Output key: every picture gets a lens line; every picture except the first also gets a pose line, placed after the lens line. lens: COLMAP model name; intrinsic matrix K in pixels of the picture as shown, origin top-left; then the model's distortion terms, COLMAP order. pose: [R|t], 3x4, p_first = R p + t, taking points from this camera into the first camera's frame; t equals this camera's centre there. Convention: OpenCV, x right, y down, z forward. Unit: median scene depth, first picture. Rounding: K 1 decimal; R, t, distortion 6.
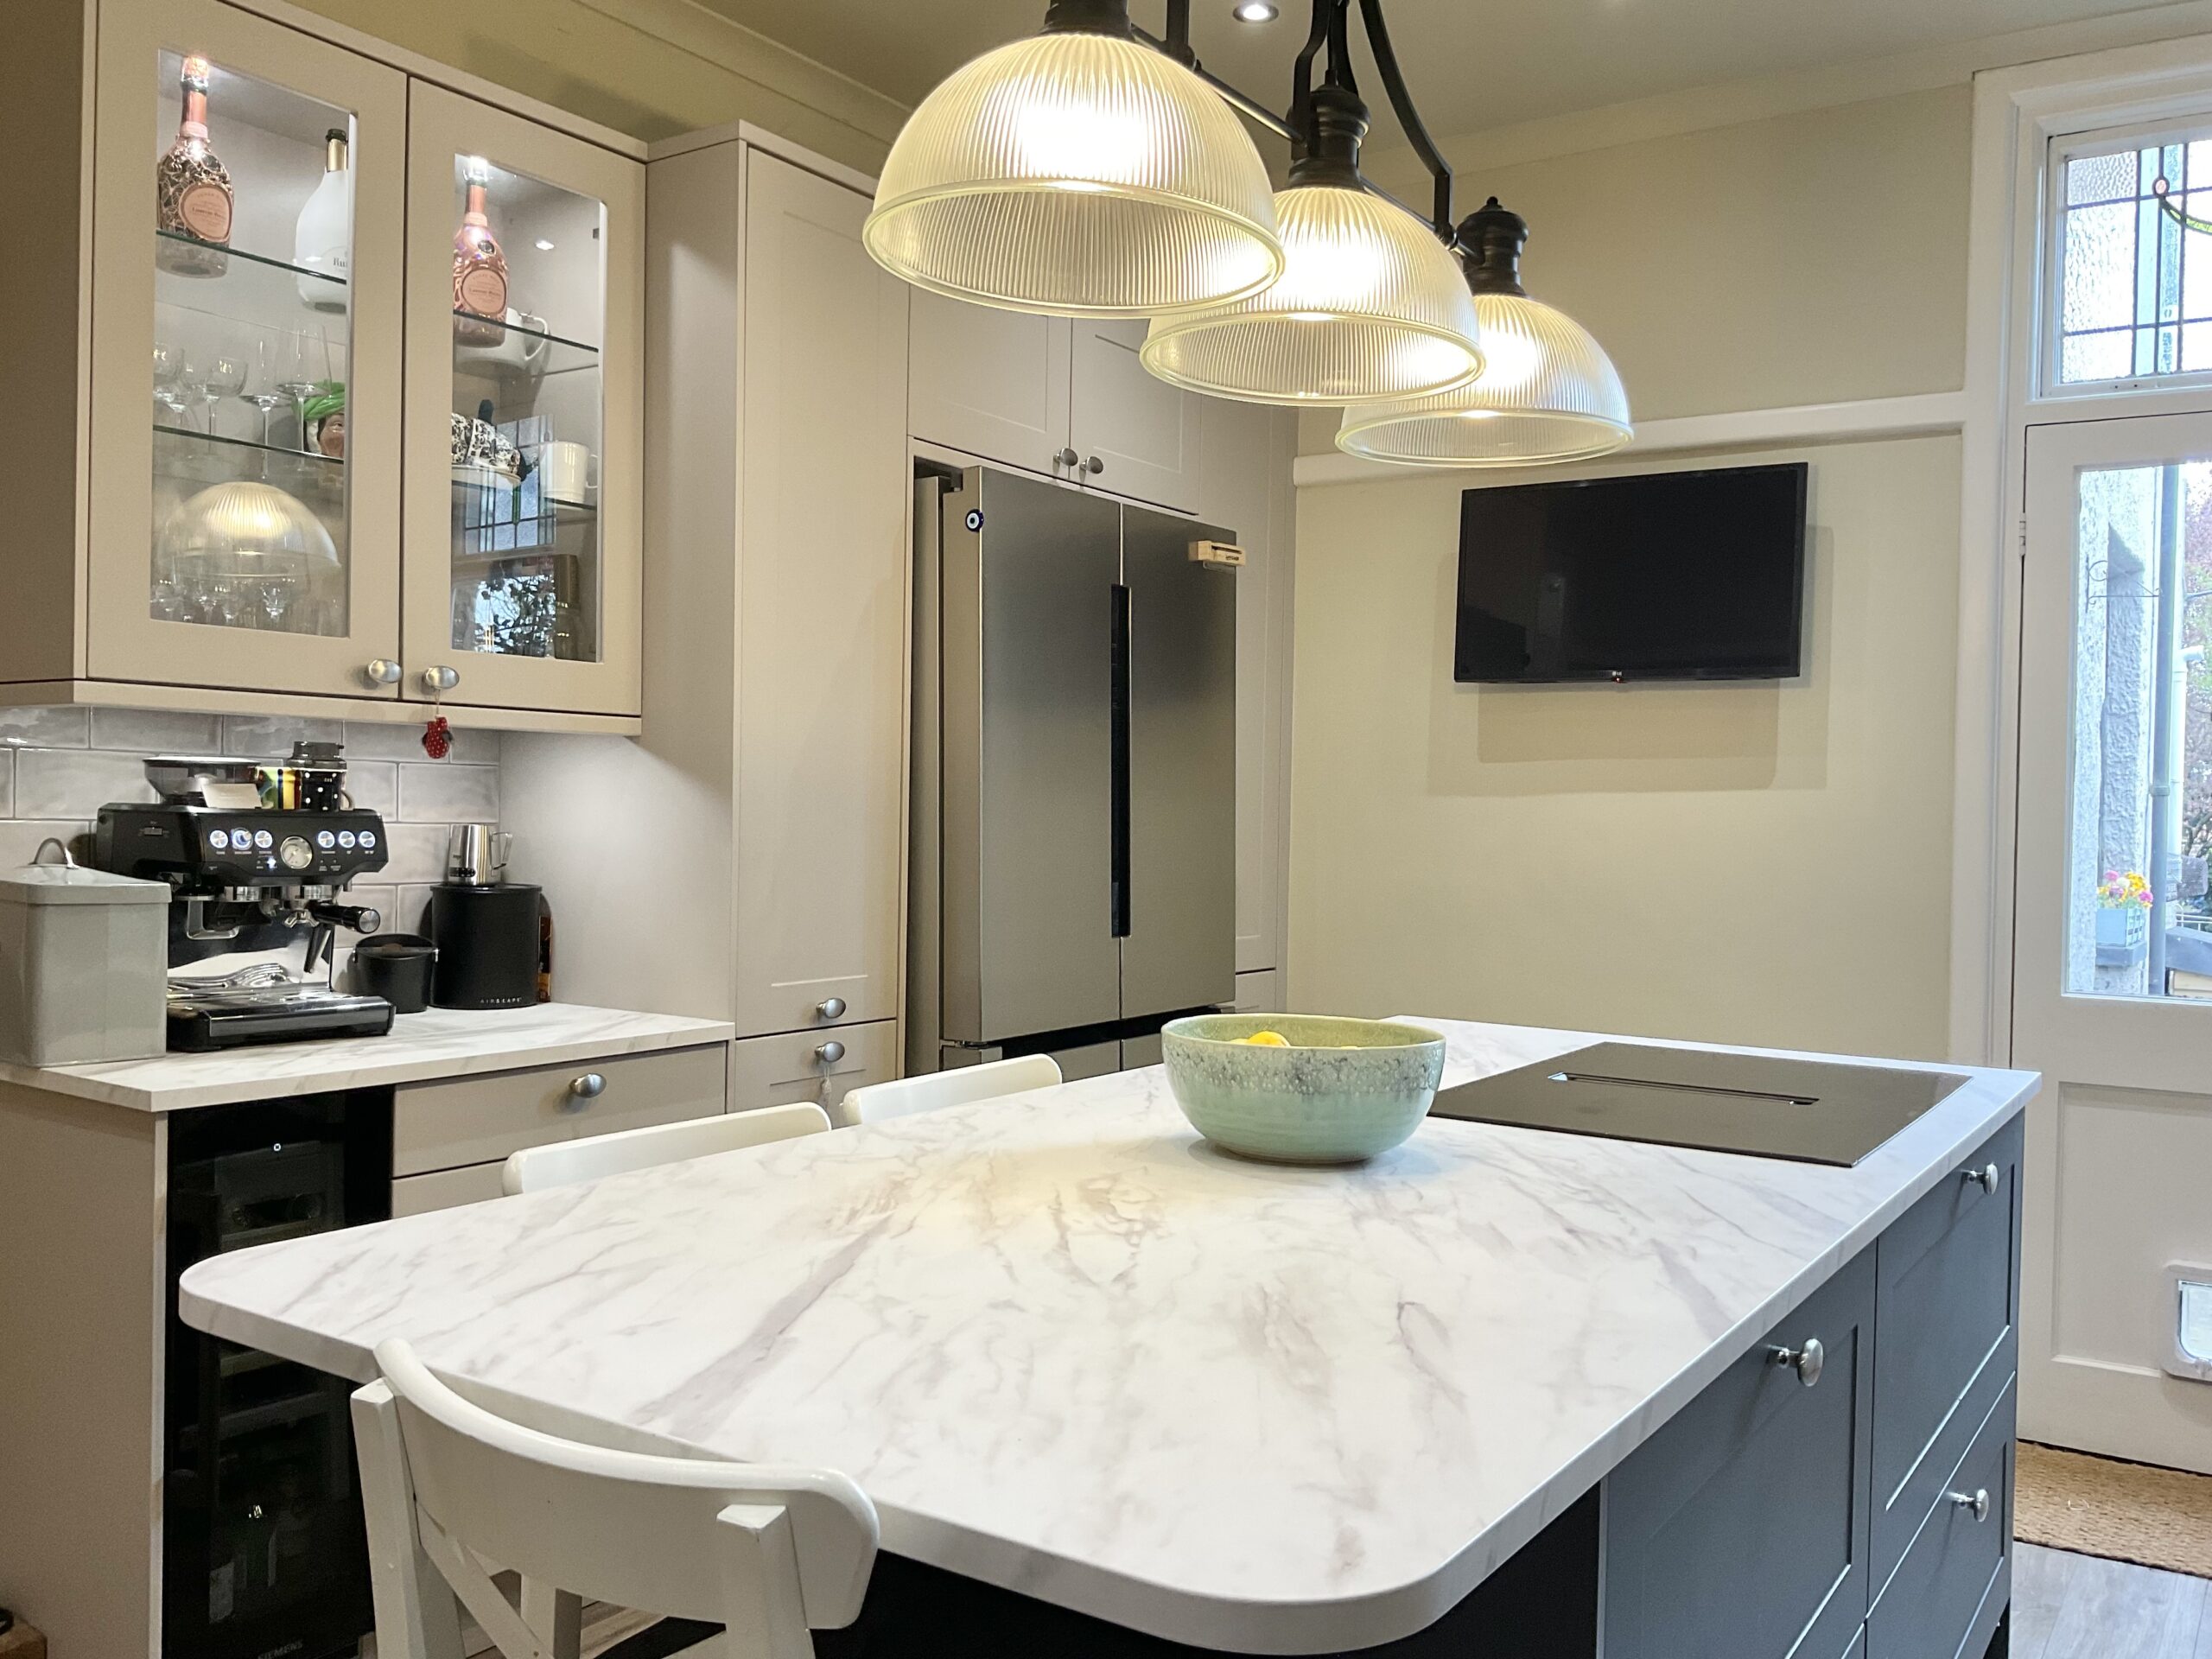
lens RADIAL K [[1836.4, 0, 1106.0], [0, 1836.4, 829.5], [0, 0, 1]] dist [-0.005543, -0.004015]
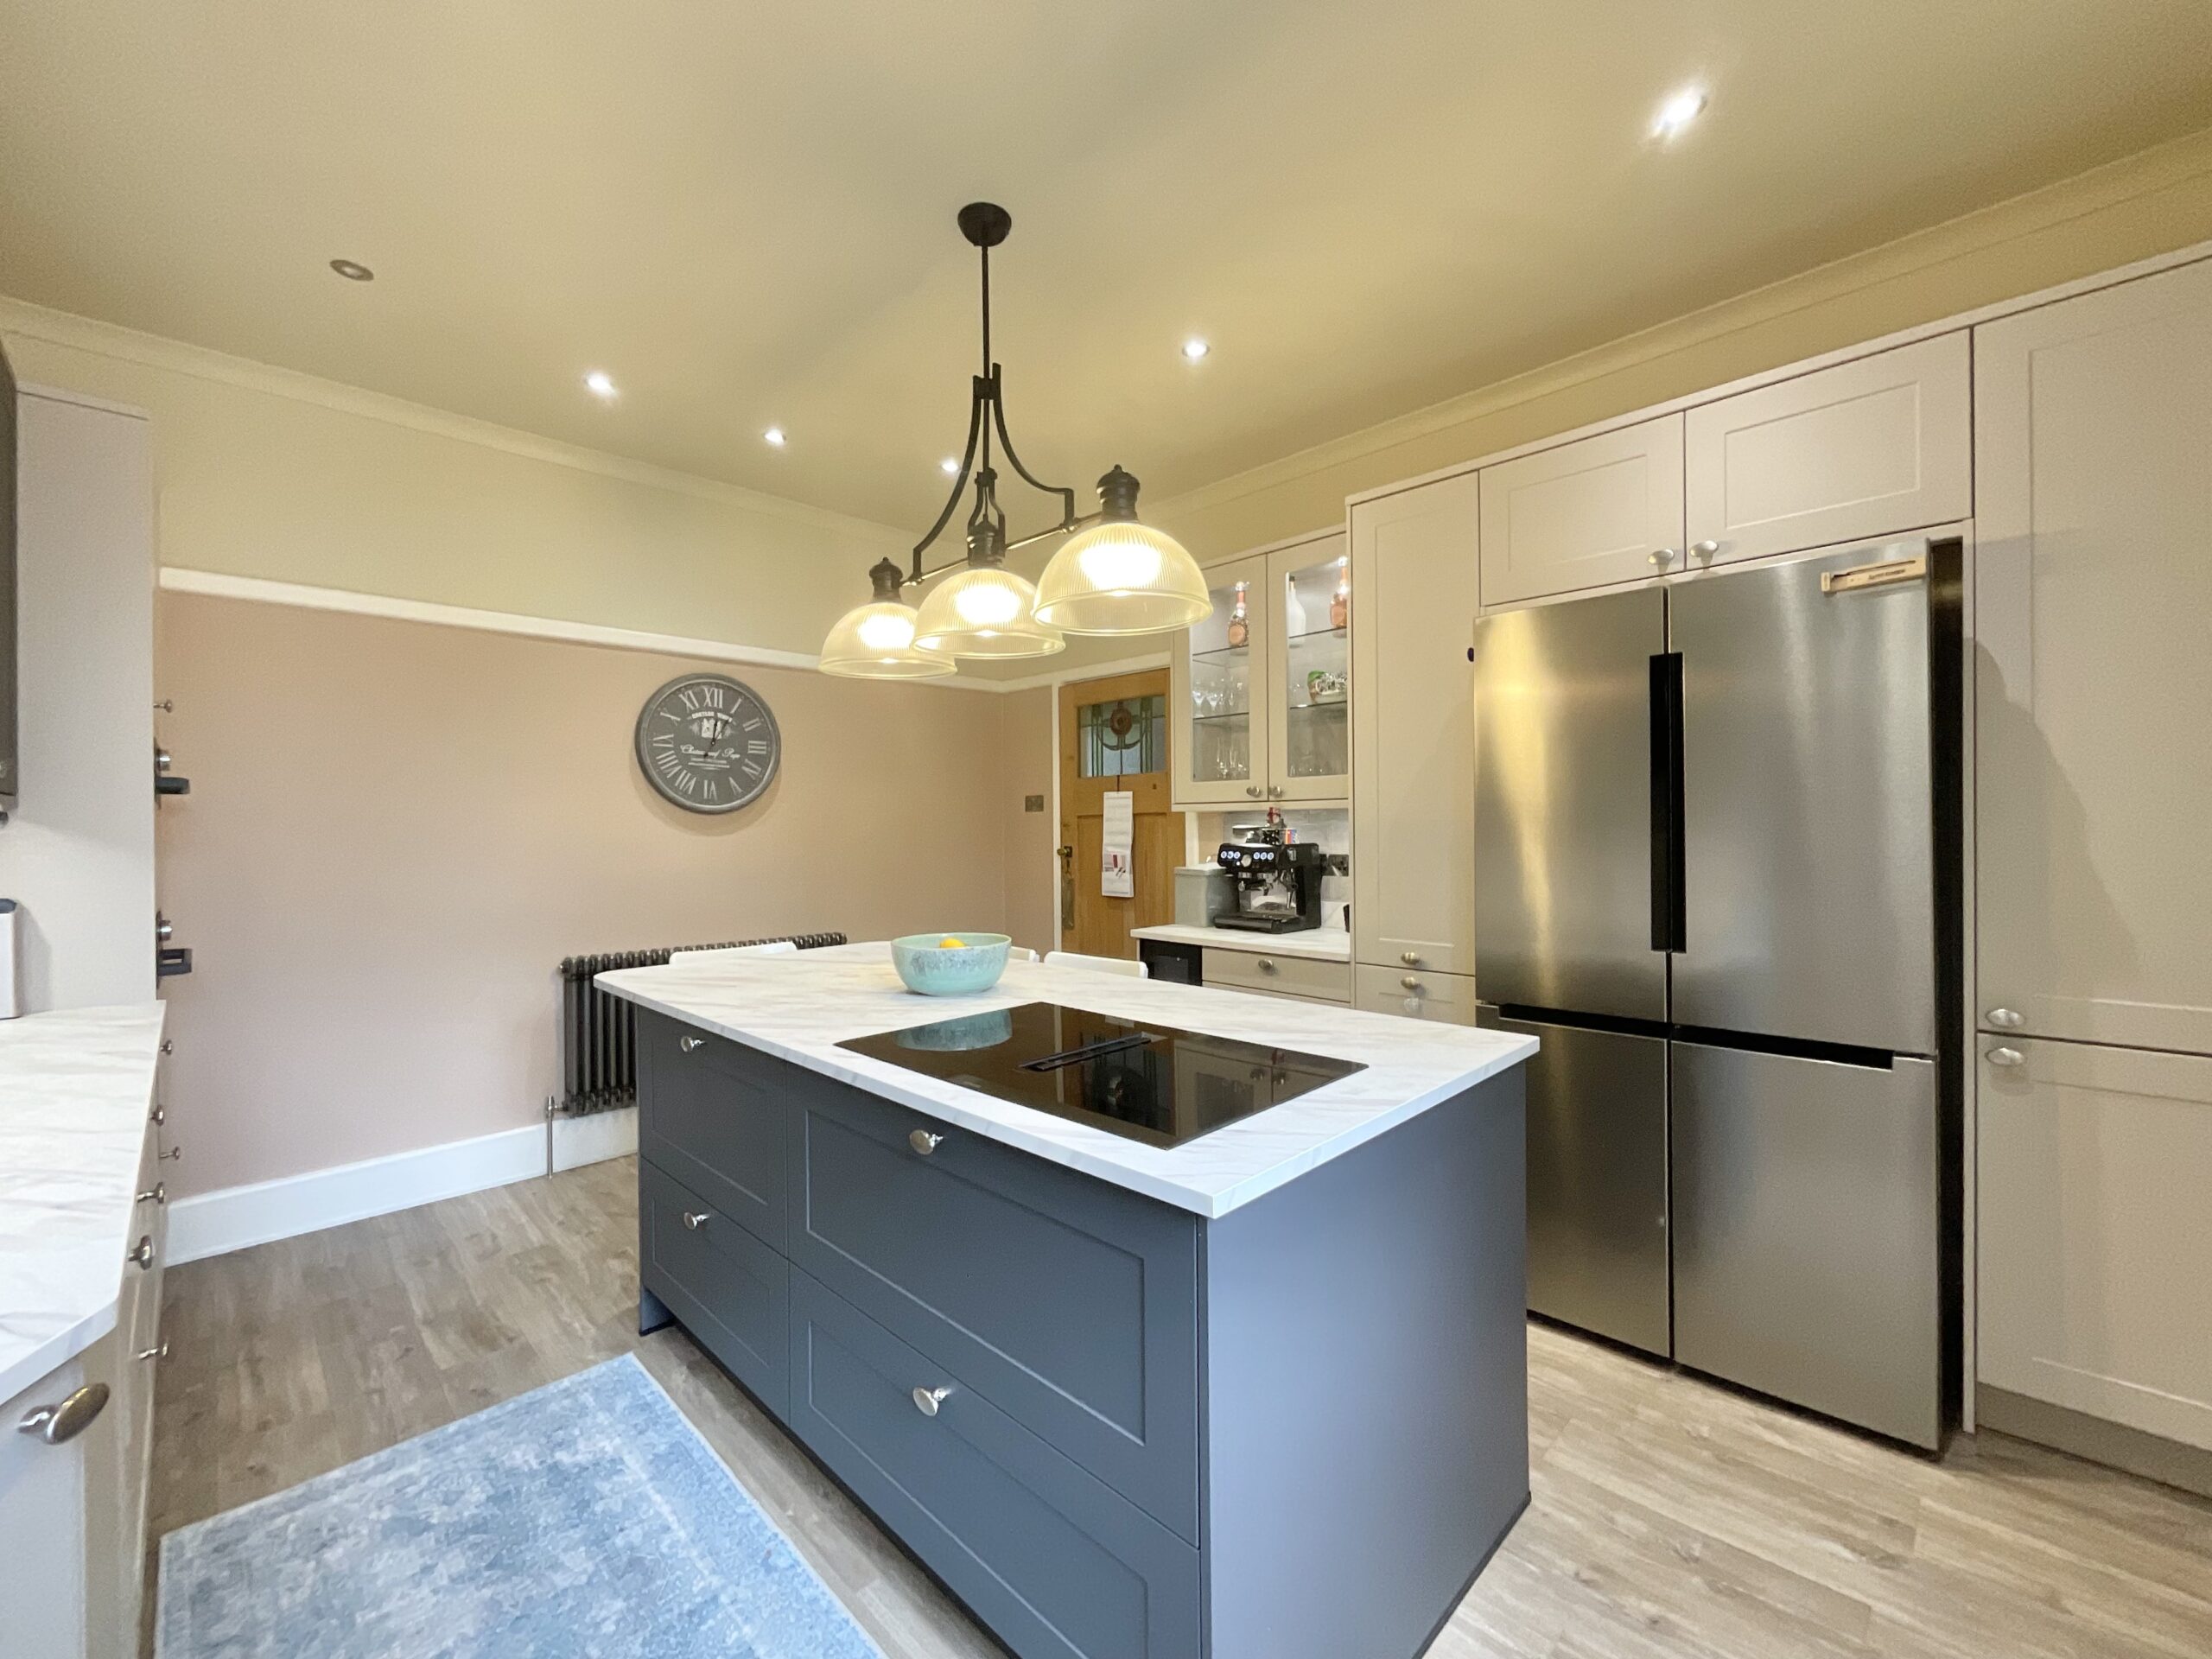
lens RADIAL K [[900.6, 0, 1106.0], [0, 900.6, 829.5], [0, 0, 1]] dist [-0.001959, -0.000599]
pose [[-0.175285, -0.013862, -0.984420, 1.699435], [-0.004365, 0.999902, -0.013303, -0.026593], [0.984508, 0.001965, -0.175328, 2.001542]]
